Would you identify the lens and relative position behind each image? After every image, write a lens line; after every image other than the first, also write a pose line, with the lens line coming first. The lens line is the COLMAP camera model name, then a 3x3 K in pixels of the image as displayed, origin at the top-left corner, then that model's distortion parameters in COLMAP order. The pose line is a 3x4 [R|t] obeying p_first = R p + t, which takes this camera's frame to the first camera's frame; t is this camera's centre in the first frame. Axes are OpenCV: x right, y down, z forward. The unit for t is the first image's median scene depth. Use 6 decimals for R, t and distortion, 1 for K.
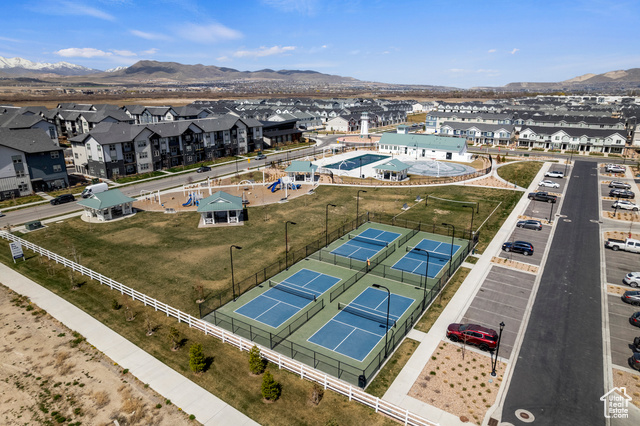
lens RADIAL K [[409.1, 0, 322.7], [0, 409.1, 212.2], [0, 0, 1]] dist [-0.075186, 0.069636]
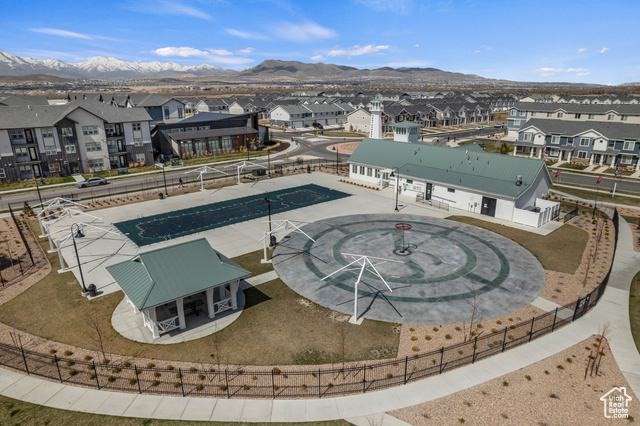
lens RADIAL K [[409.1, 0, 322.7], [0, 409.1, 212.1], [0, 0, 1]] dist [-0.075186, 0.069636]
pose [[0.960674, 0.074098, -0.267610, 0.242659], [-0.073319, 0.997225, 0.012919, -0.116298], [0.267824, 0.007210, 0.963441, 0.554271]]
